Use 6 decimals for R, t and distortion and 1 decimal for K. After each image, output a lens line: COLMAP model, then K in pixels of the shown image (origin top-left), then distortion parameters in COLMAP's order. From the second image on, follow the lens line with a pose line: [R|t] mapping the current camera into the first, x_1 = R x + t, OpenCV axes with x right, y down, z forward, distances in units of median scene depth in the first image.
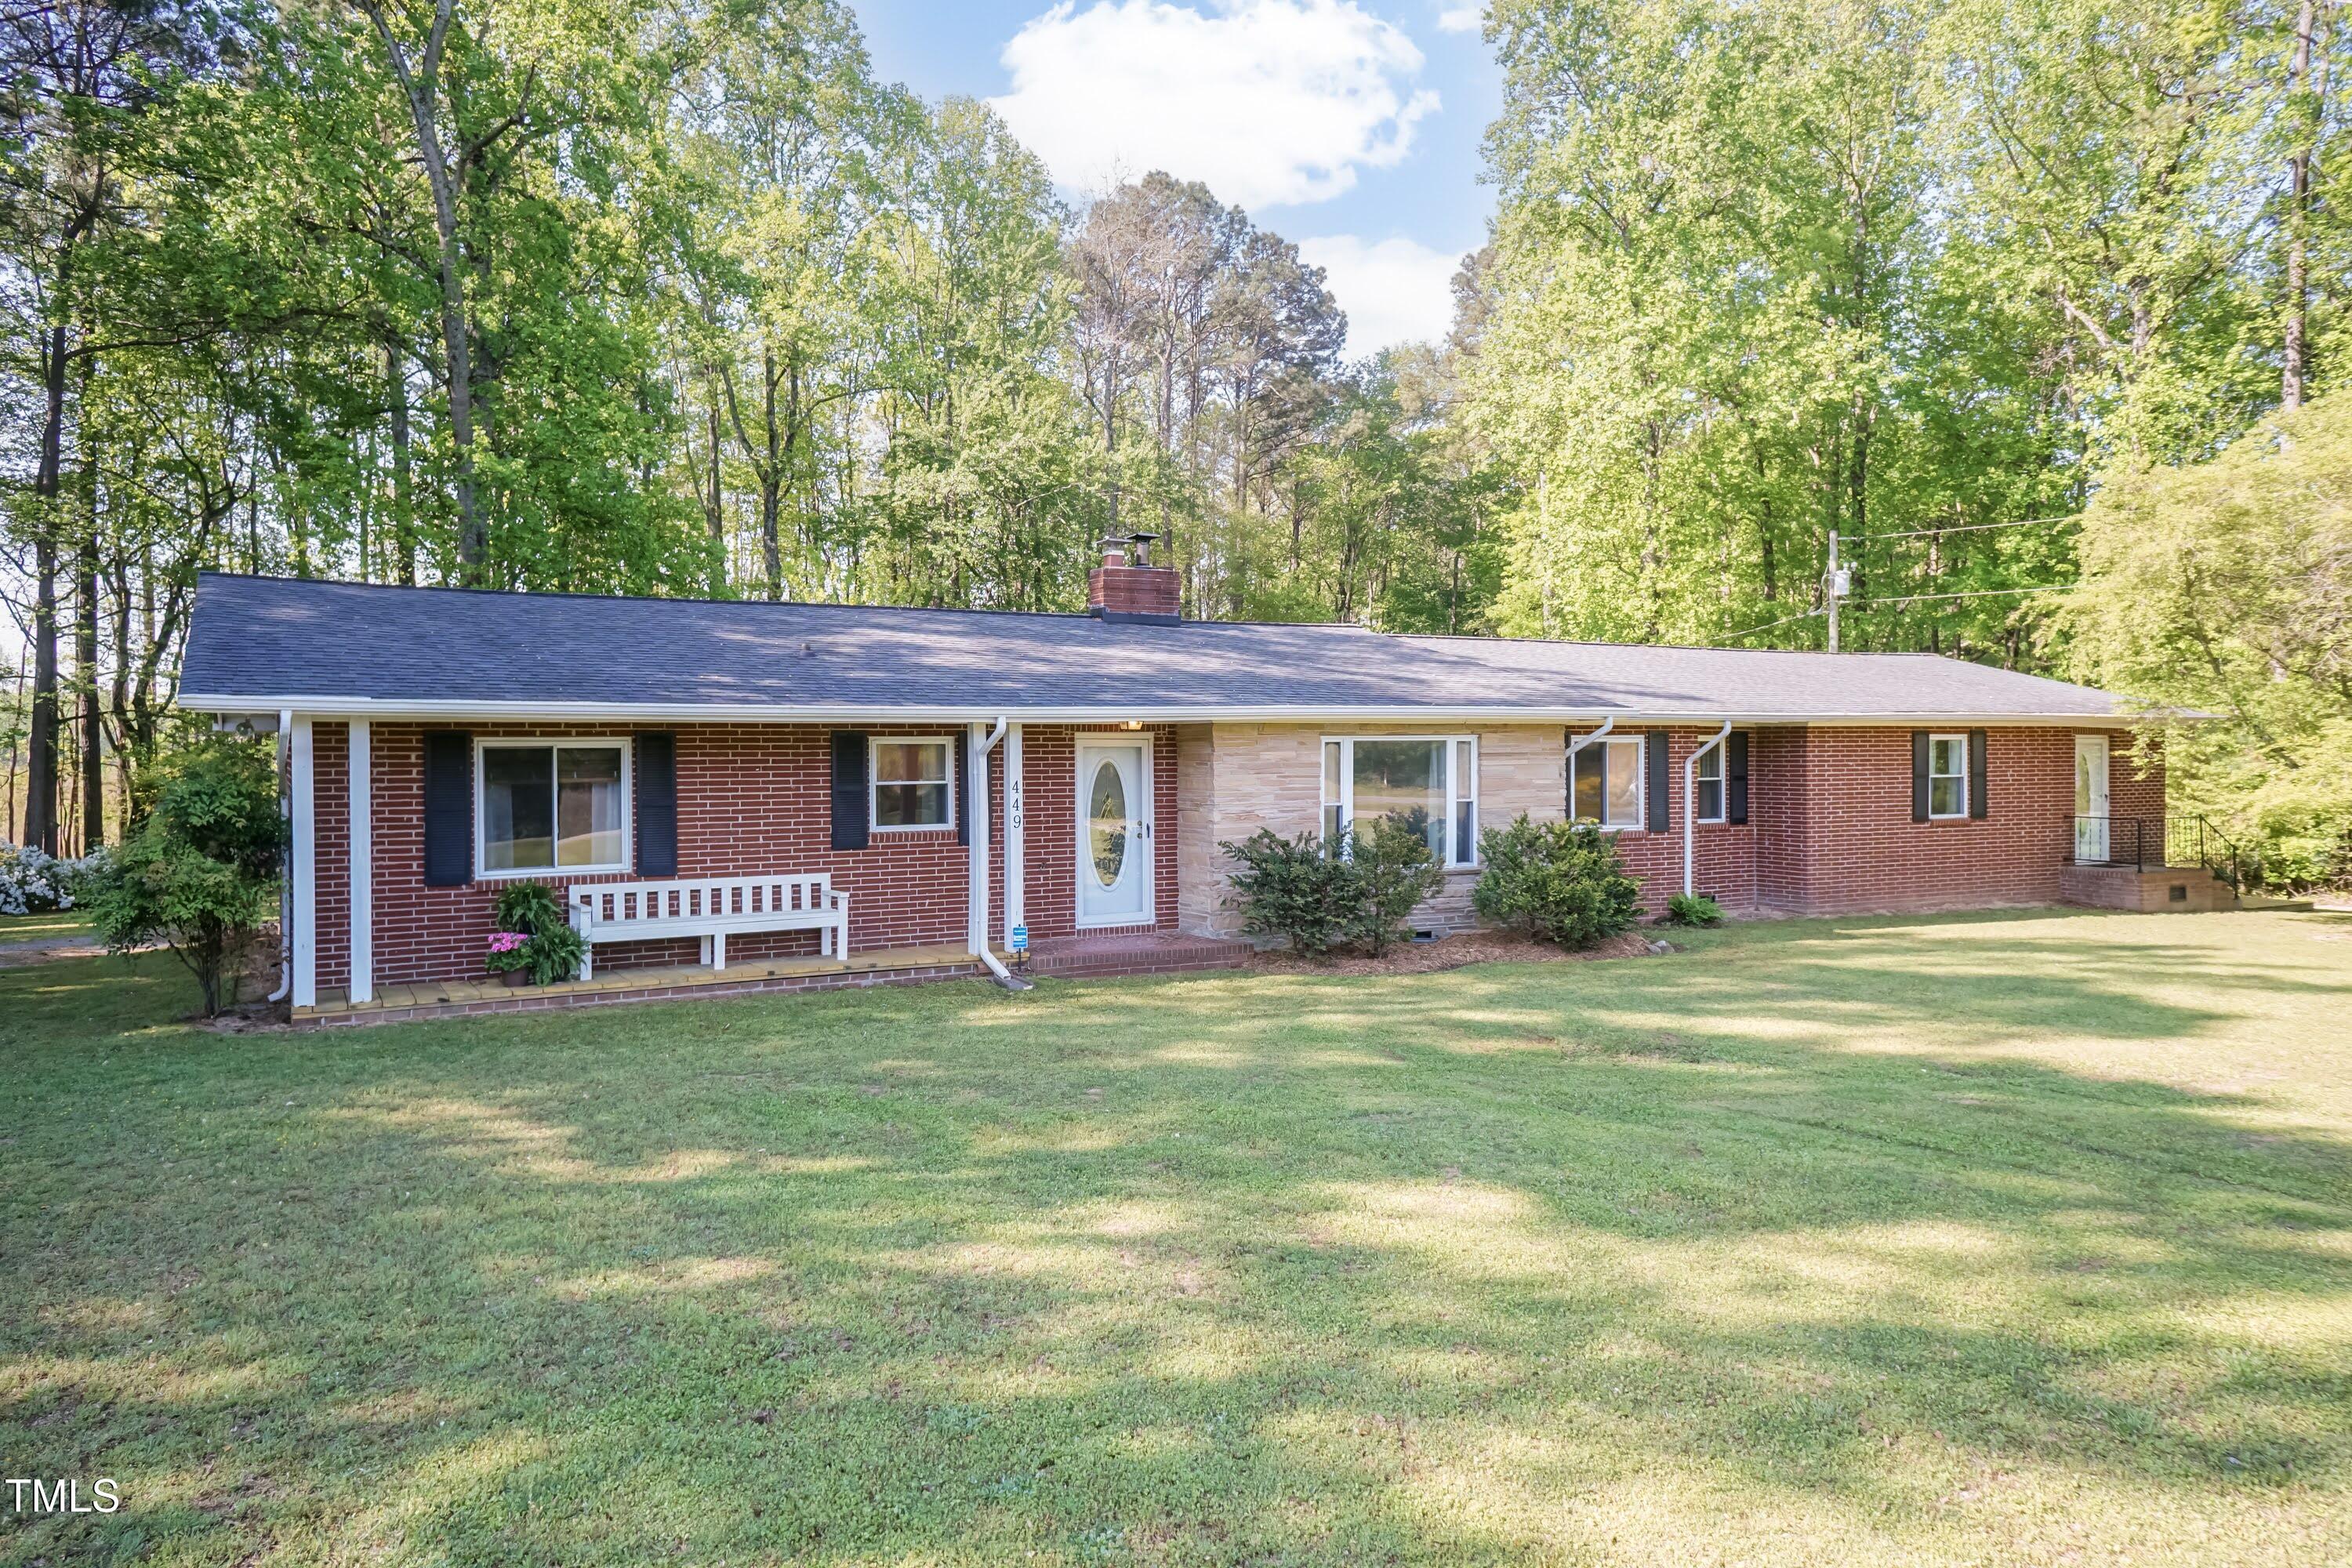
lens RADIAL K [[1707.5, 0, 1205.7], [0, 1707.5, 752.6], [0, 0, 1]] dist [0.052892, 0.008882]
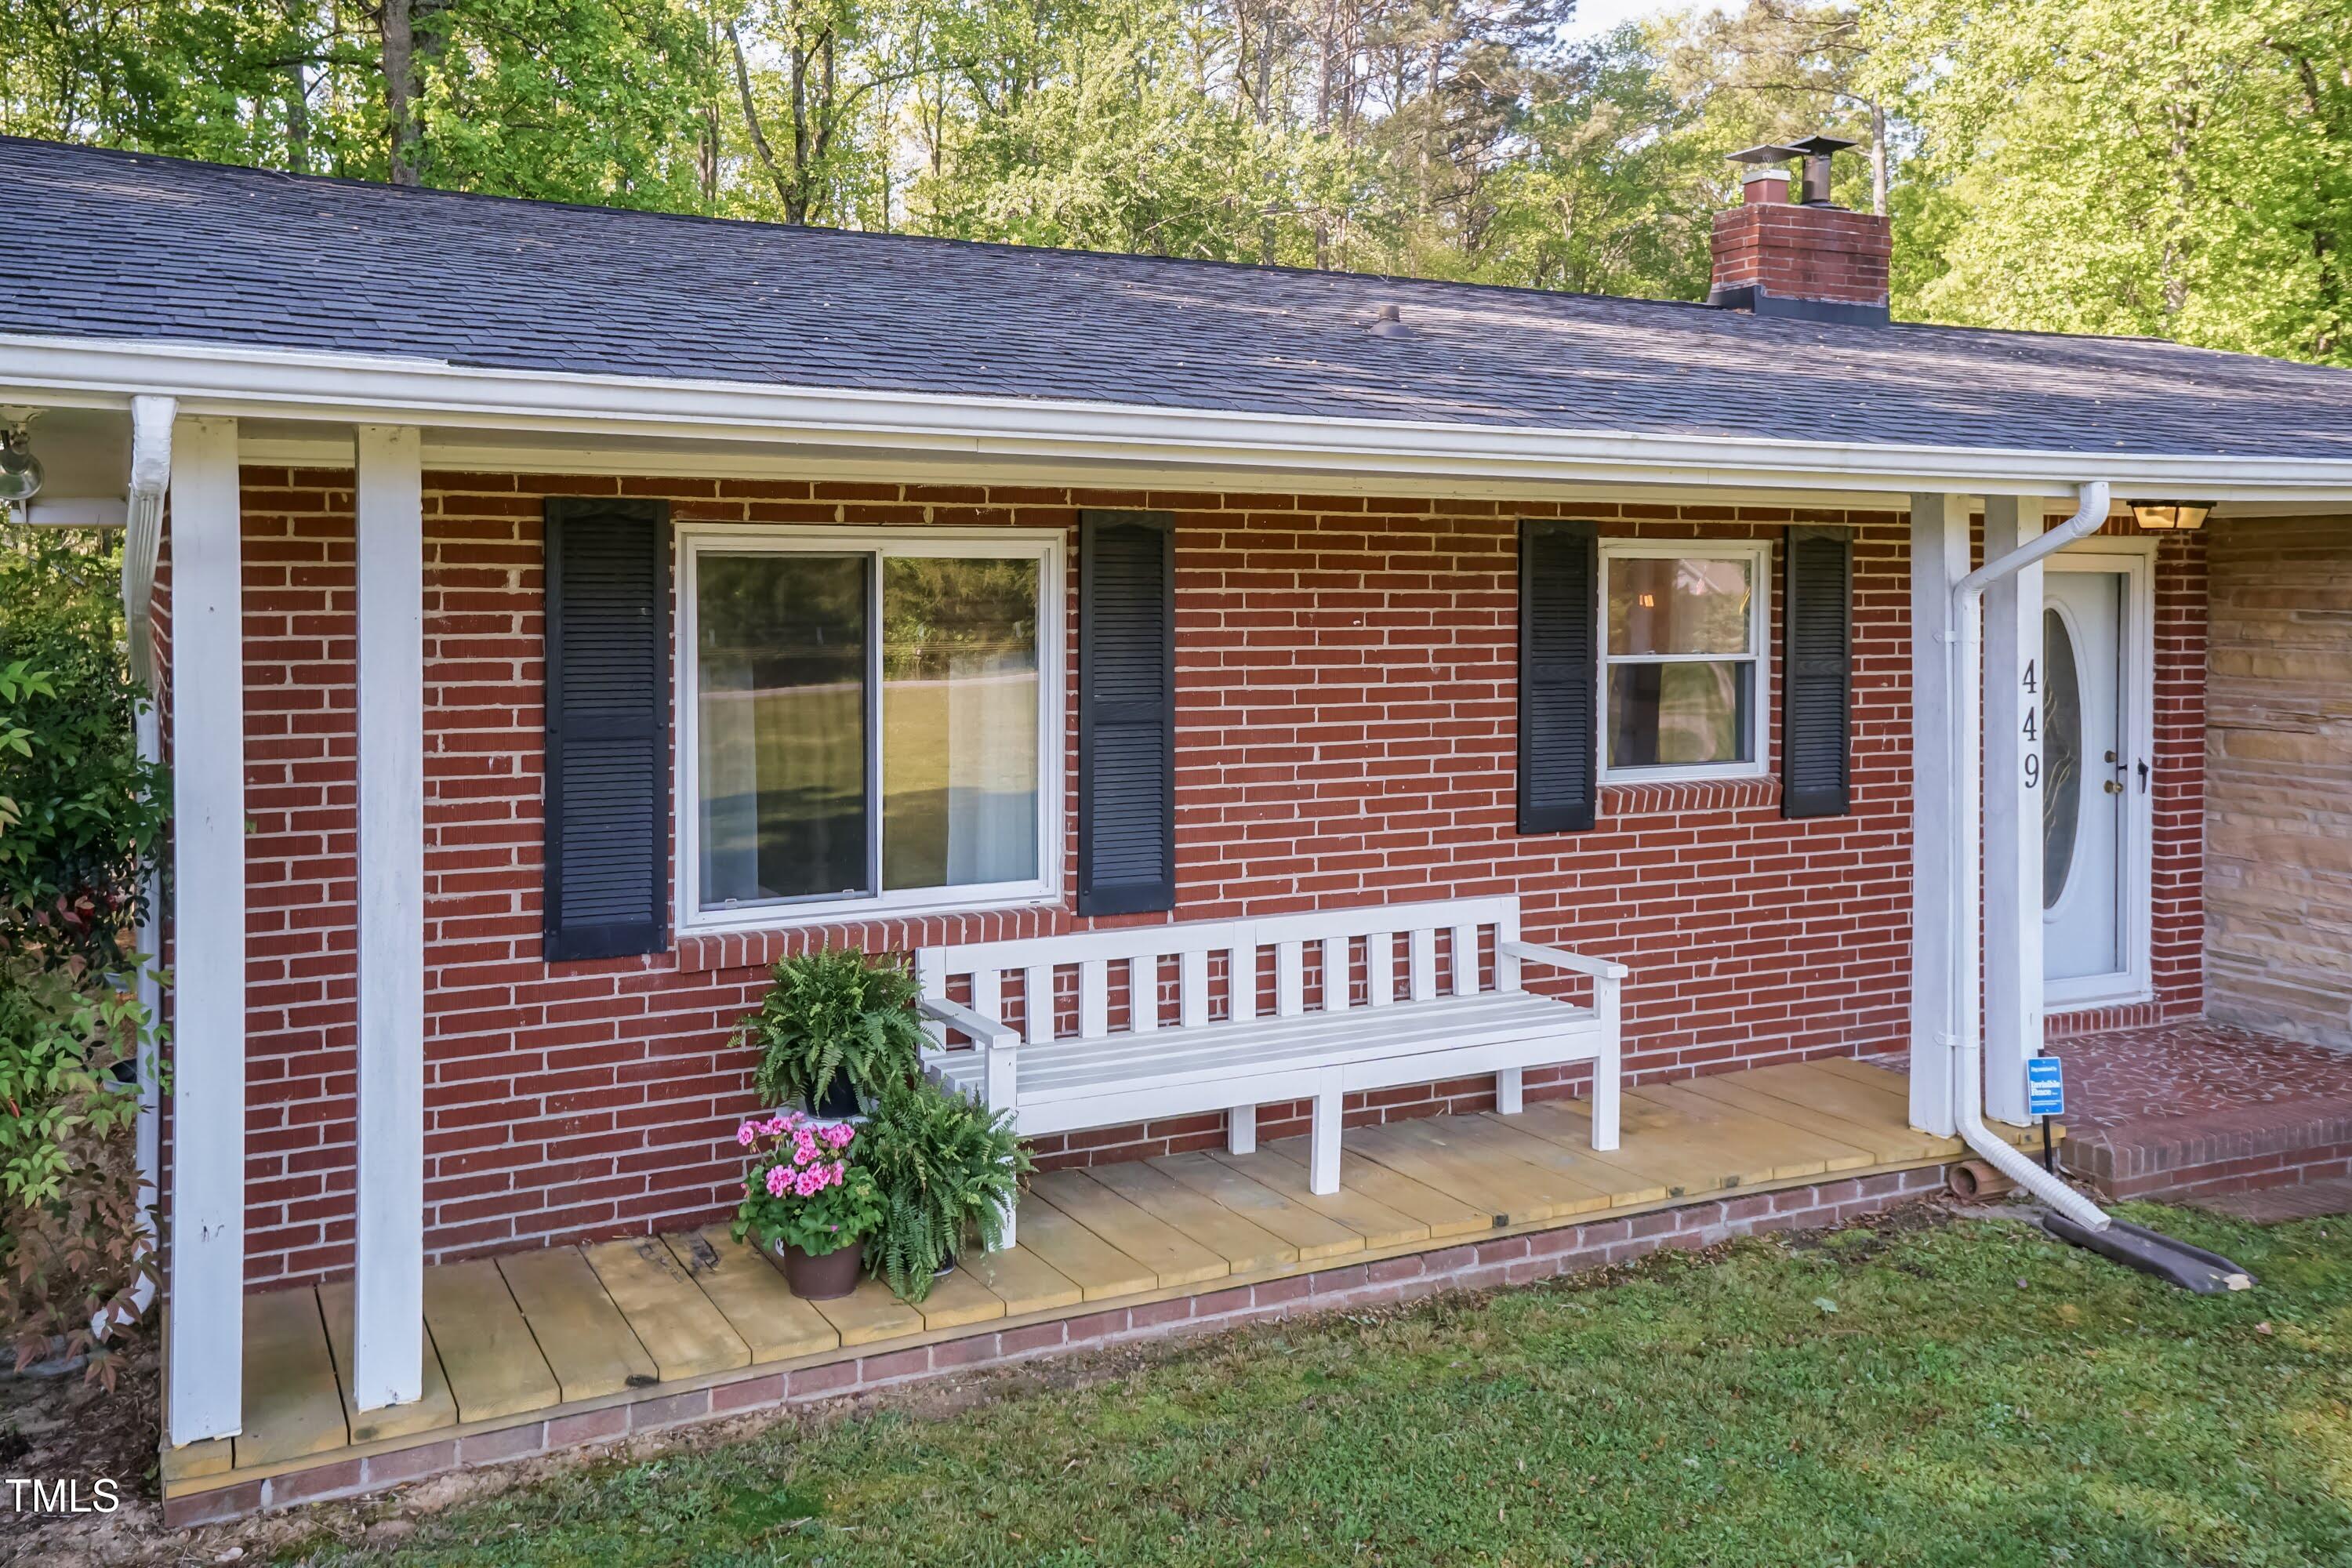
lens RADIAL K [[1944.3, 0, 1034.5], [0, 1944.3, 622.0], [0, 0, 1]] dist [0.055113, 0.012132]
pose [[0.997965, 0.011931, -0.062637, -0.296178], [-0.010688, 0.999740, 0.020142, 0.002044], [0.062861, -0.019432, 0.997833, 0.556742]]
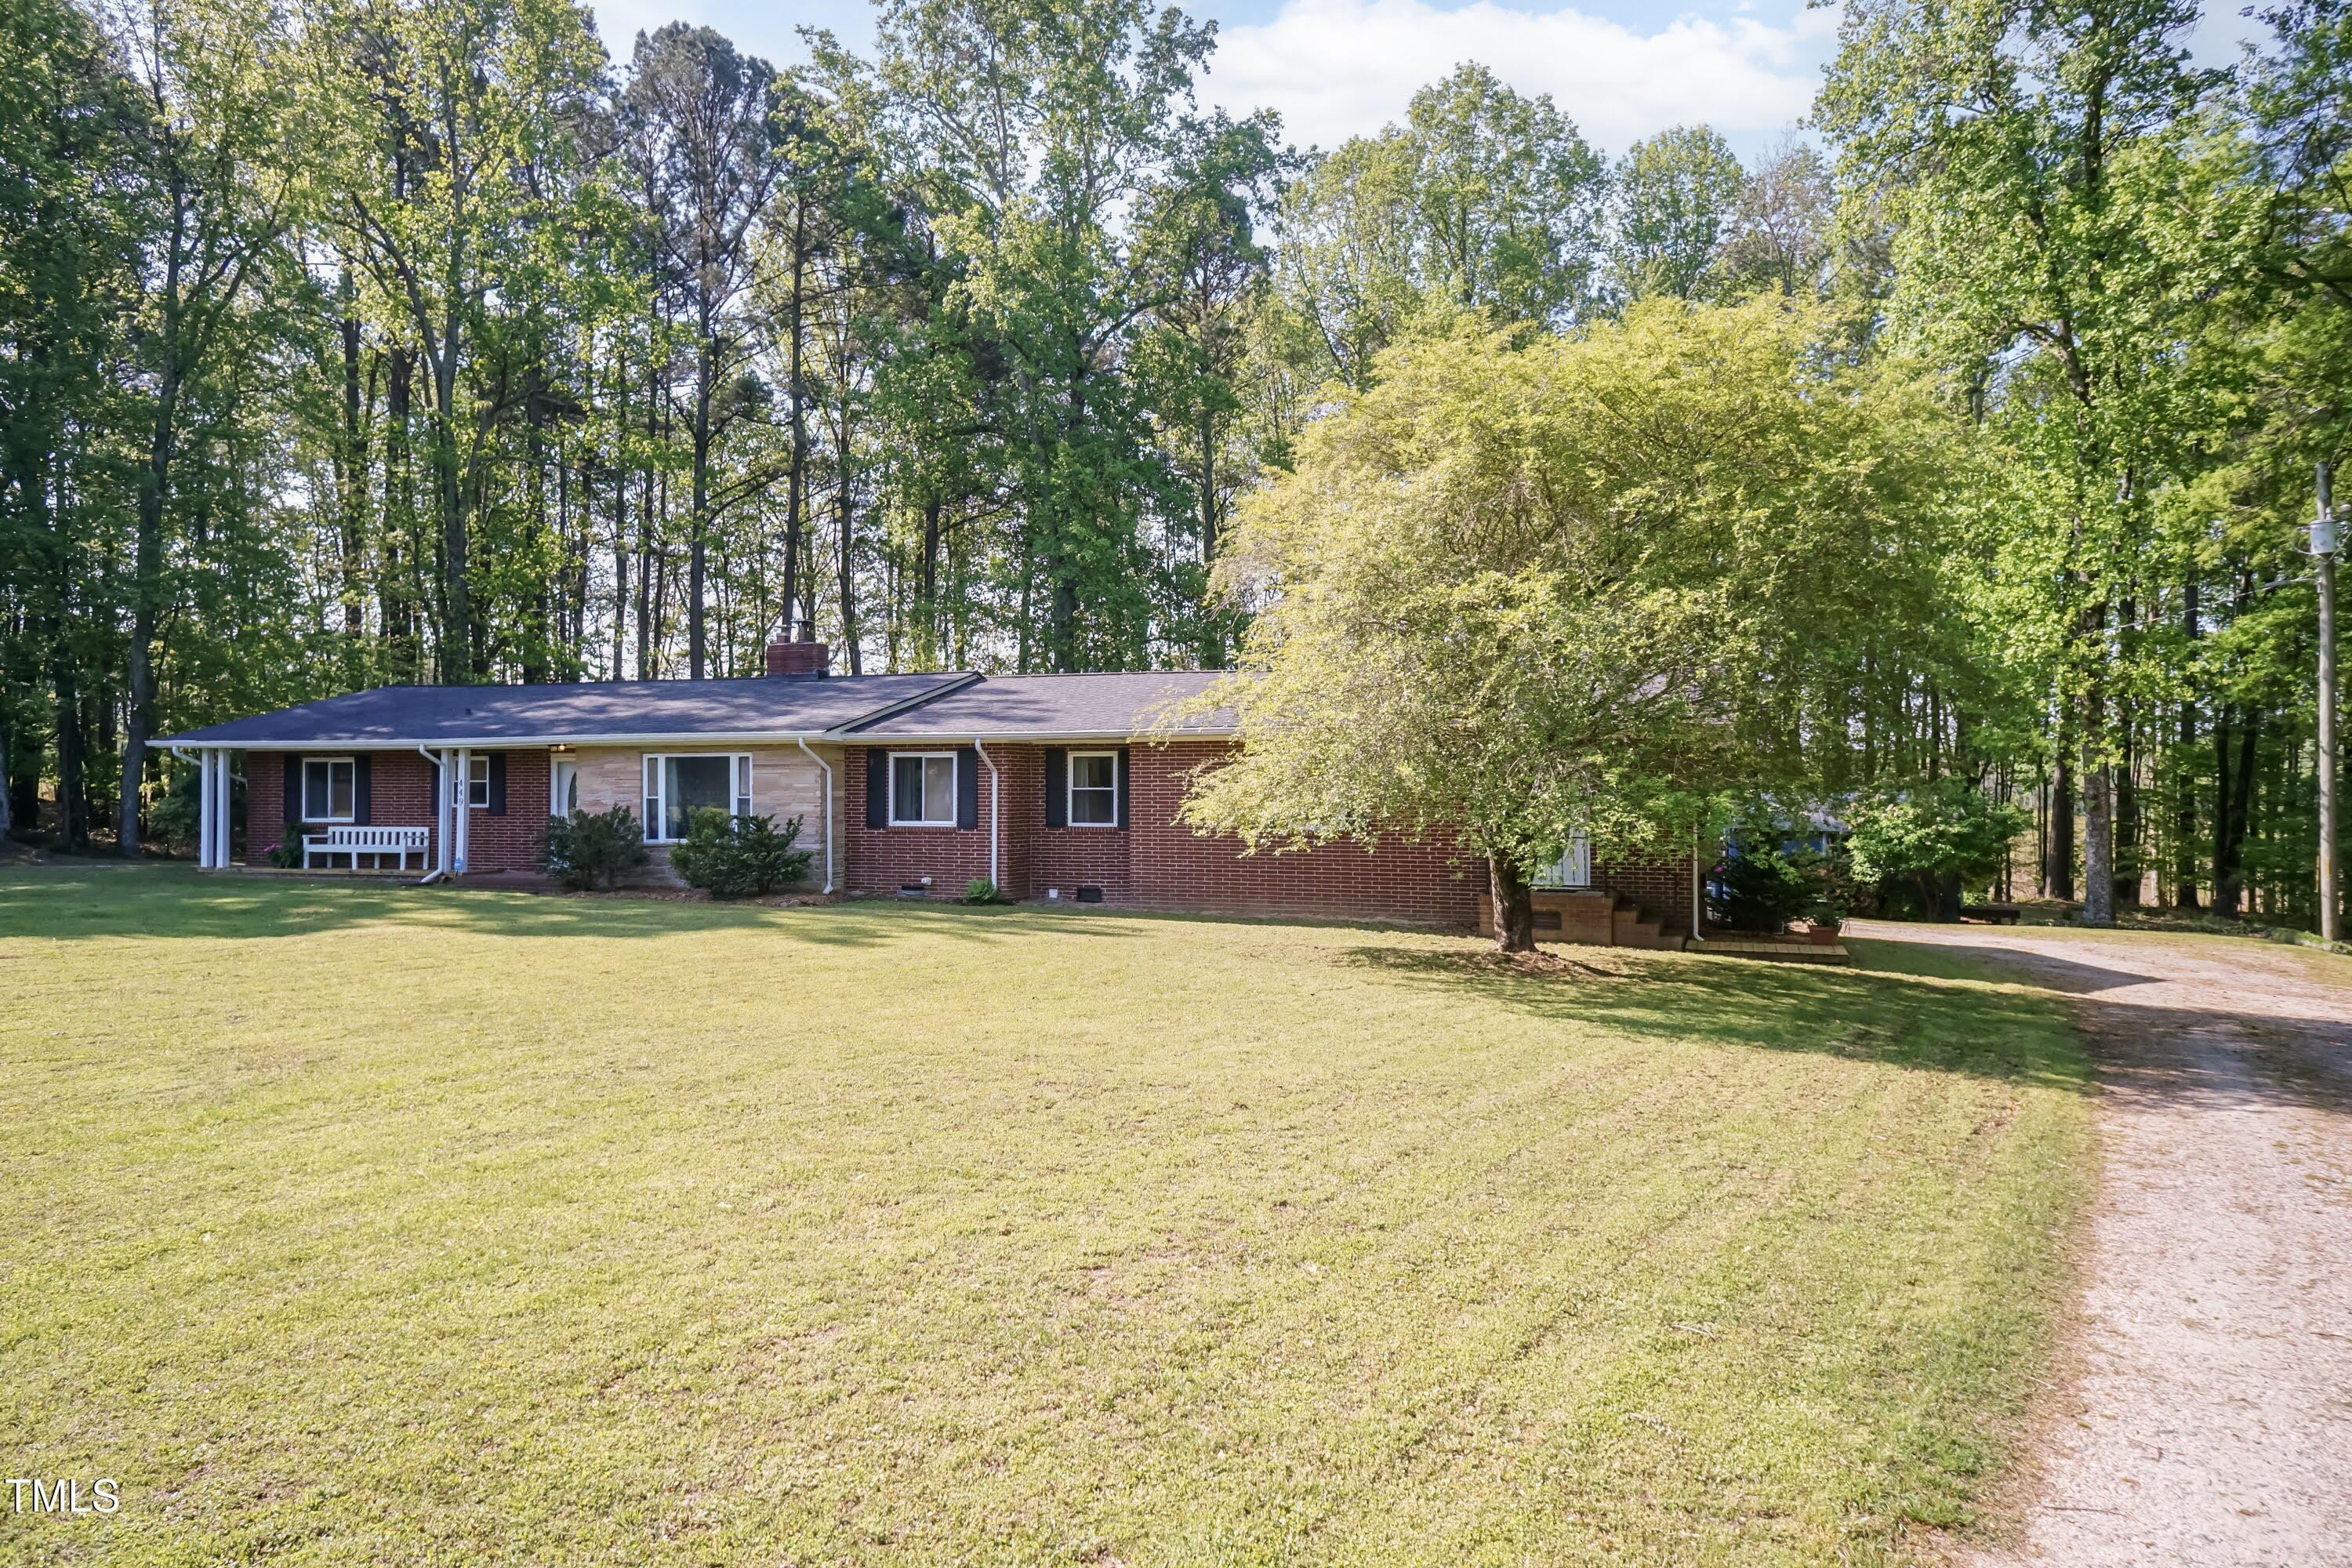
lens RADIAL K [[1707.5, 0, 1157.2], [0, 1707.5, 774.4], [0, 0, 1]] dist [0.052892, 0.008882]
pose [[0.618395, 0.005545, -0.785848, 1.796178], [-0.001438, 0.999981, 0.005924, -0.001651], [0.785866, -0.002533, 0.618391, 0.441423]]
